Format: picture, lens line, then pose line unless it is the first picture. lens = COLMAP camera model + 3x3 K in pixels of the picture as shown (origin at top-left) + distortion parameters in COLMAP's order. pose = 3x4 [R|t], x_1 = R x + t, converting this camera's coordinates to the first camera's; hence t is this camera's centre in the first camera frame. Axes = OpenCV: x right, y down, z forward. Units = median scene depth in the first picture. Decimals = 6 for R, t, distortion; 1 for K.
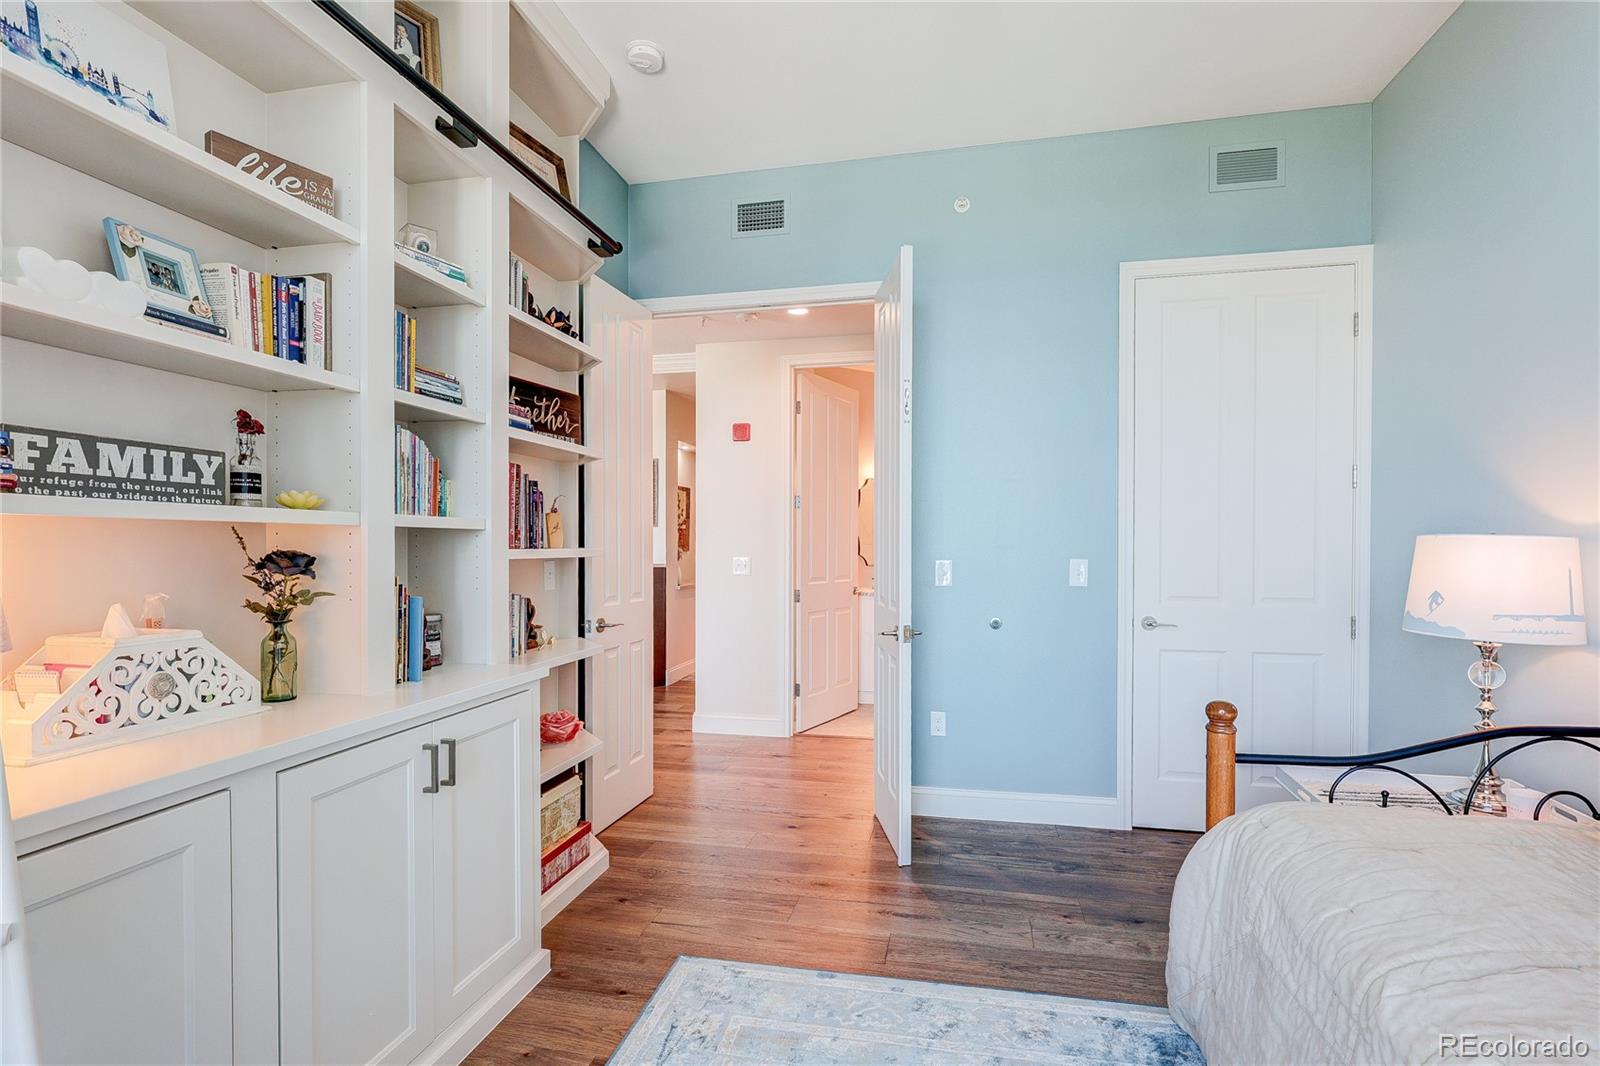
lens RADIAL K [[772.3, 0, 795.7], [0, 772.3, 576.4], [0, 0, 1]] dist [-0.004368, -0.000197]
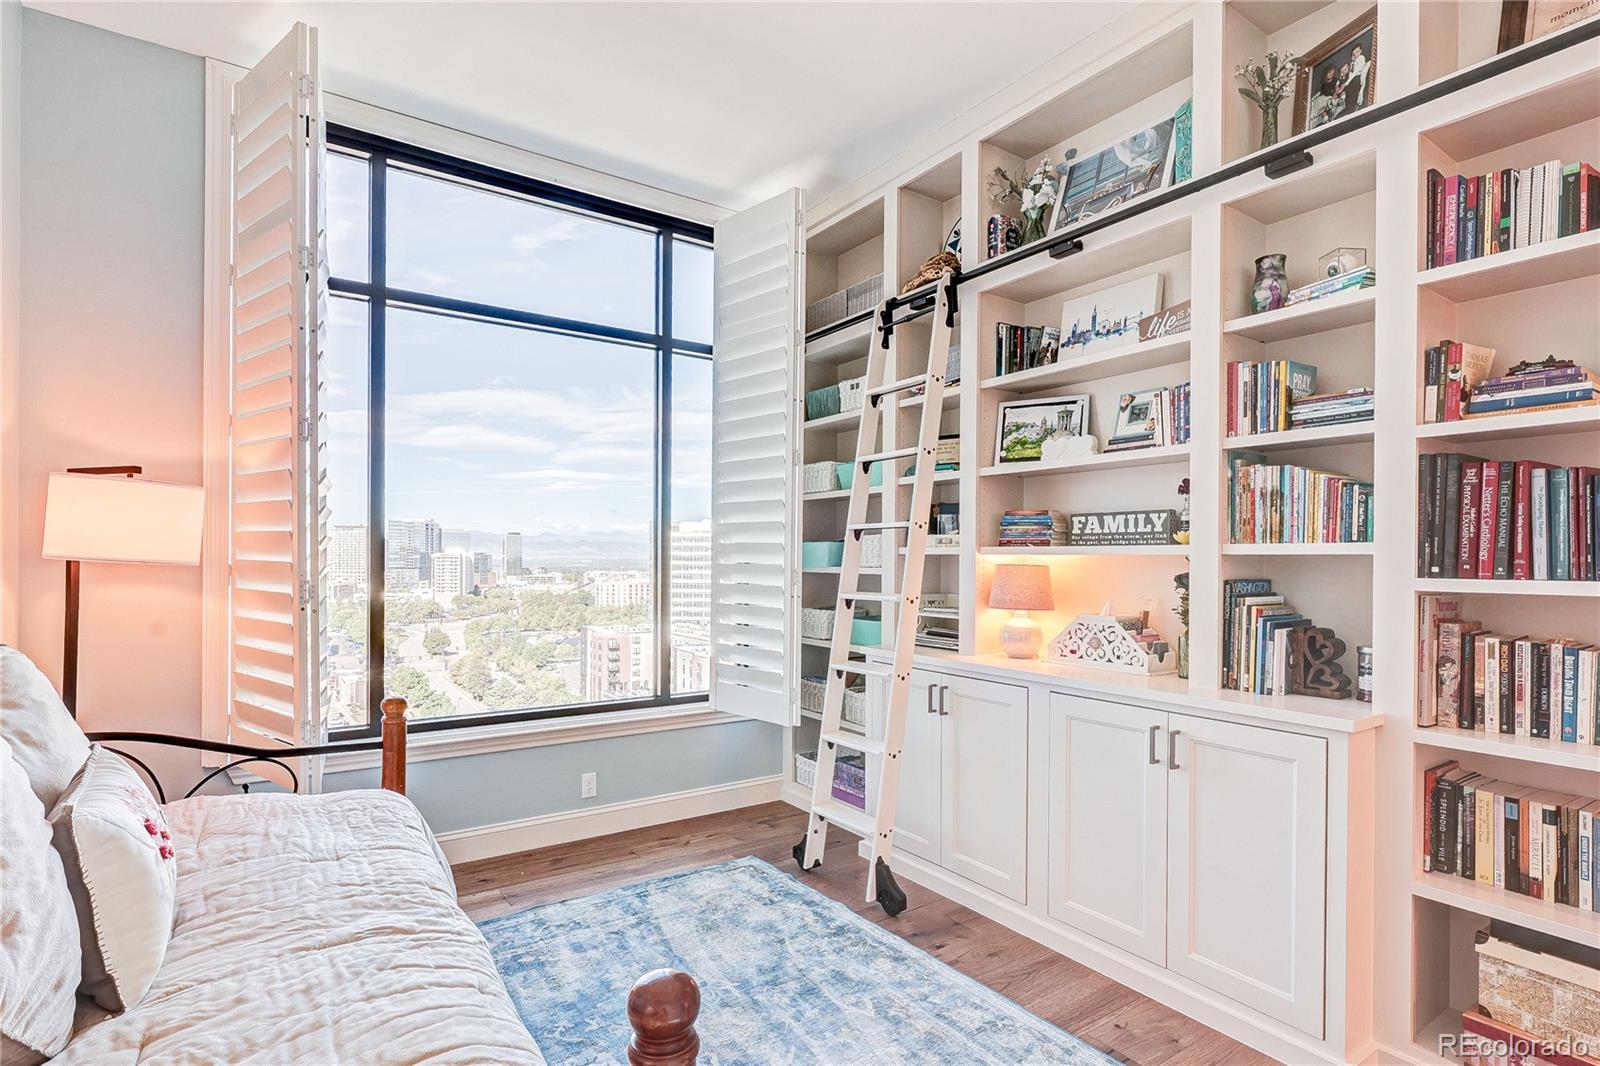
lens RADIAL K [[775.9, 0, 801.4], [0, 775.9, 553.7], [0, 0, 1]] dist [-0.005038, 0.000888]
pose [[-0.688649, 0.007672, -0.725054, 1.005822], [-0.020206, 0.999353, 0.029767, -0.113649], [0.724813, 0.035150, -0.688049, 1.702276]]
